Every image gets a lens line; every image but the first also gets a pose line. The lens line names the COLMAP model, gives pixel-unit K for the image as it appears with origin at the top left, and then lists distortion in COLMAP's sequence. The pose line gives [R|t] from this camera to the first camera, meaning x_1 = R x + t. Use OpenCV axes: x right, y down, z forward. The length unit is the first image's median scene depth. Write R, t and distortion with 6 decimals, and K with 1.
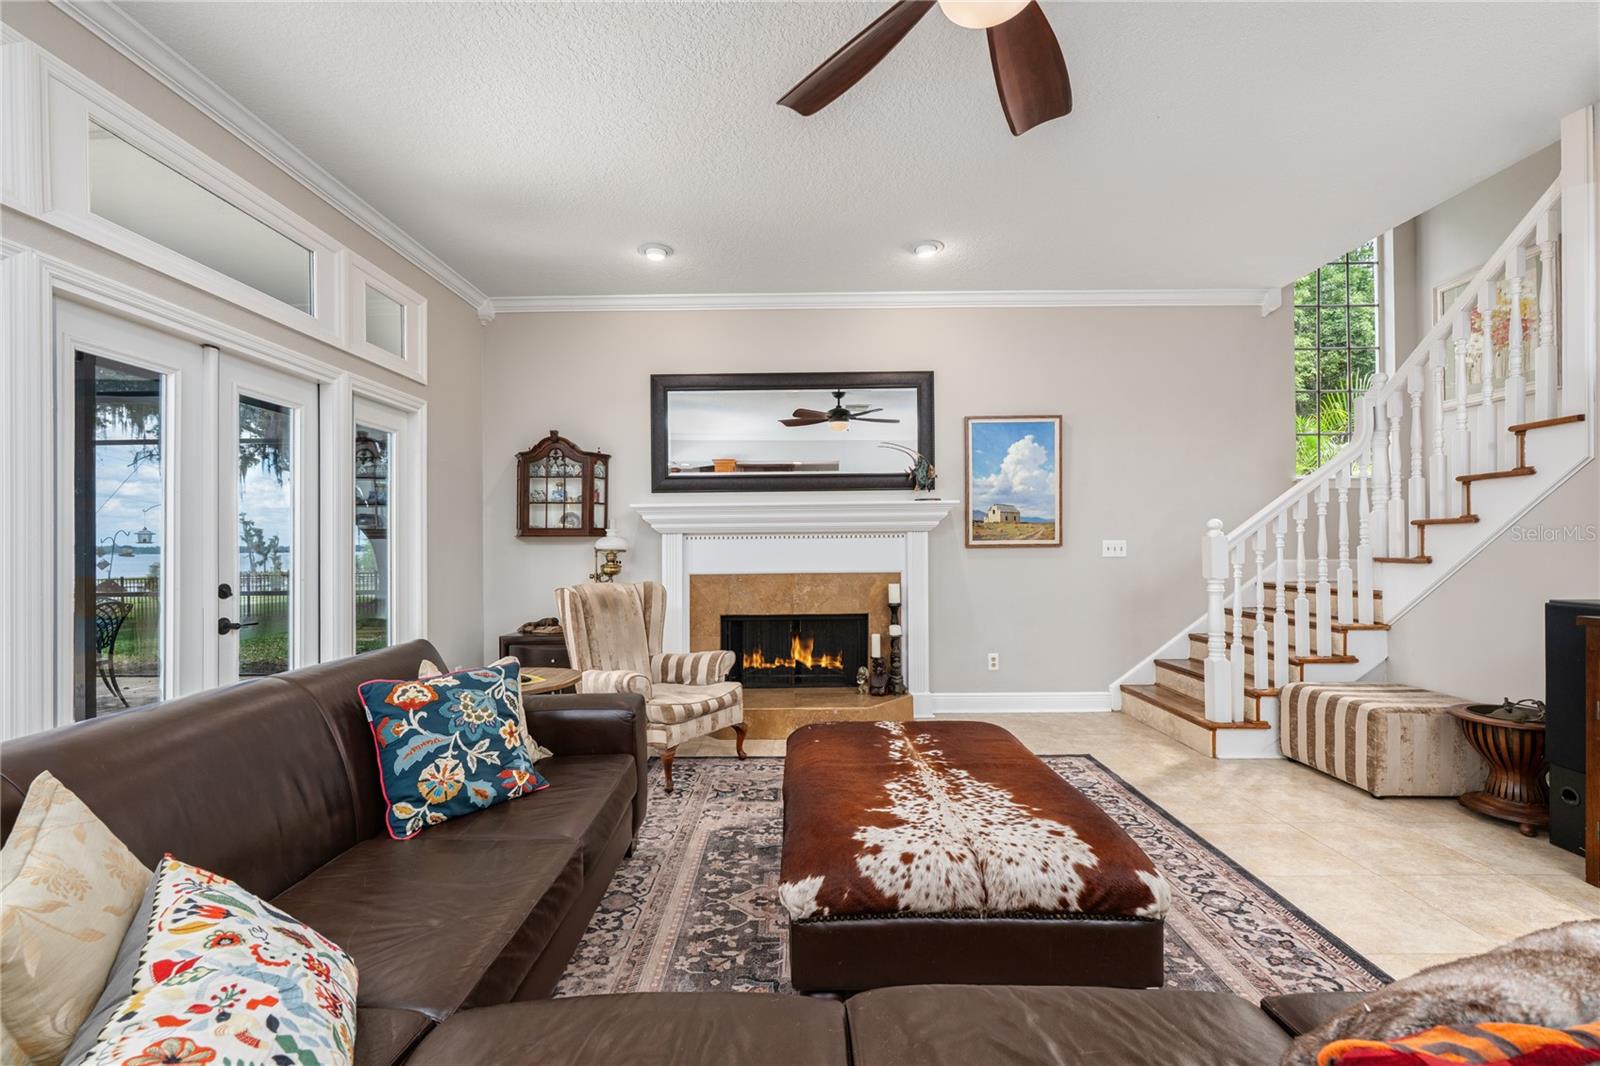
lens RADIAL K [[641.2, 0, 814.9], [0, 641.2, 543.7], [0, 0, 1]] dist [-0.000041, -0.000292]
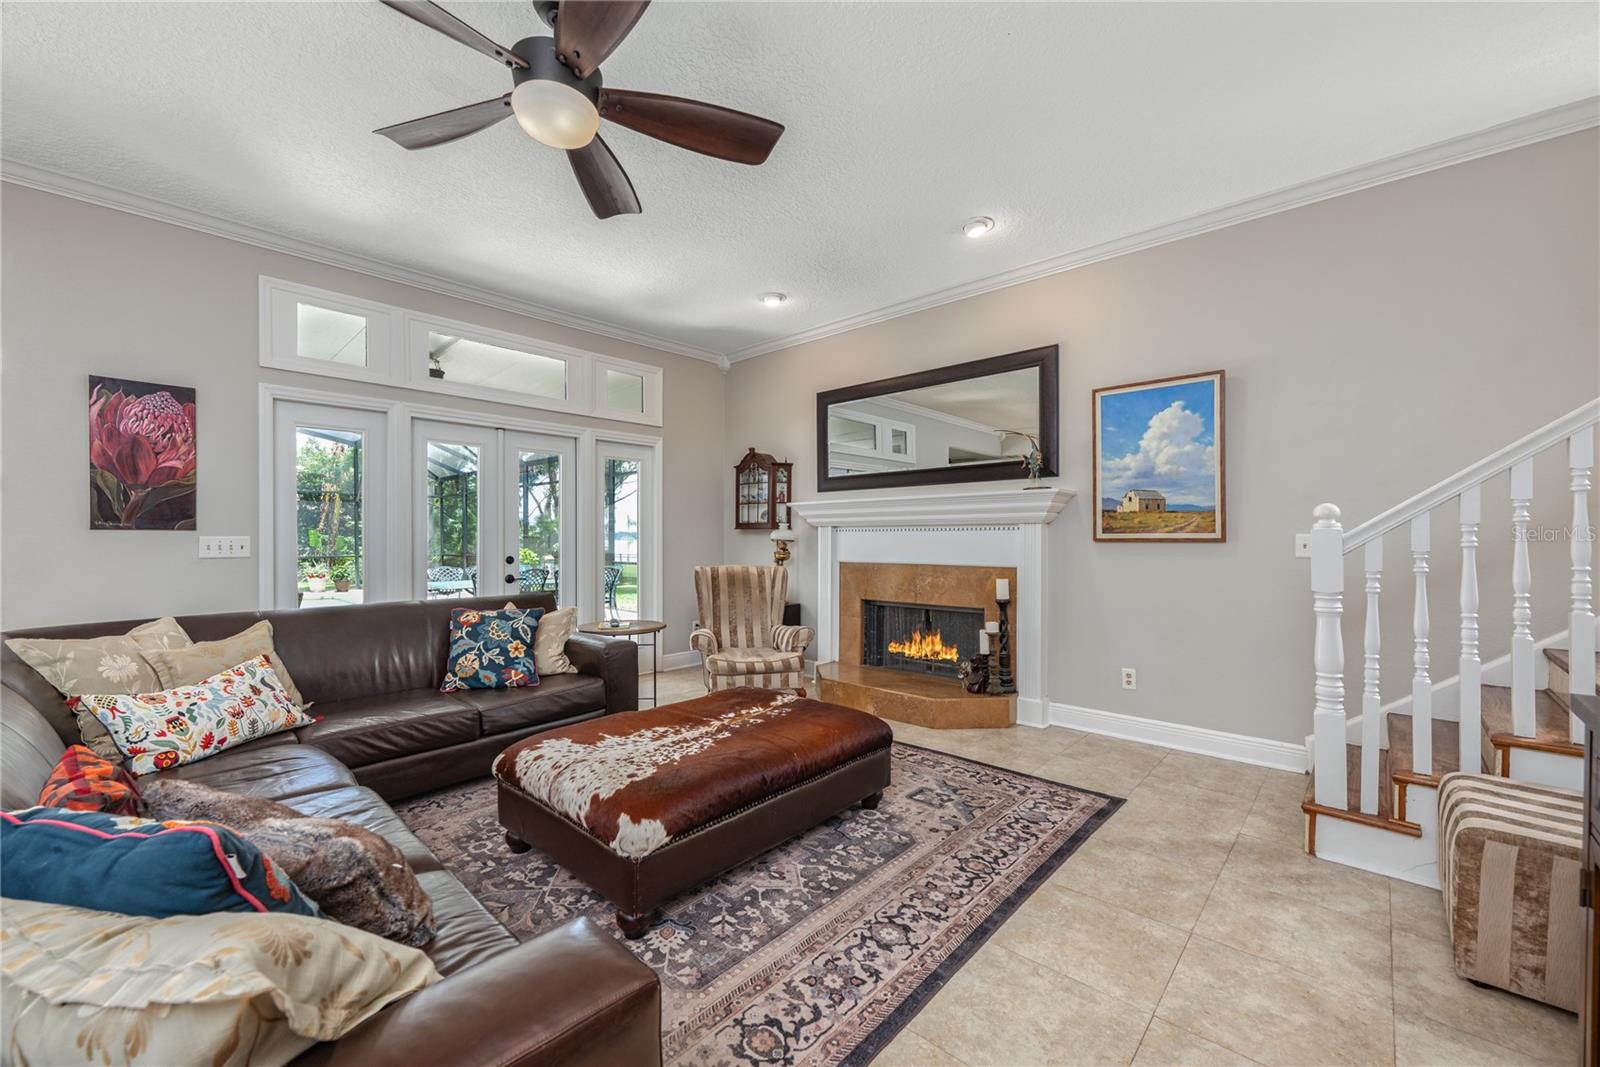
lens RADIAL K [[641.2, 0, 841.8], [0, 641.2, 537.1], [0, 0, 1]] dist [-0.000041, -0.000292]
pose [[0.755097, 0.007626, -0.655569, 0.675042], [-0.003796, 0.999966, 0.007260, -0.006249], [0.655602, -0.002993, 0.755100, 0.155344]]
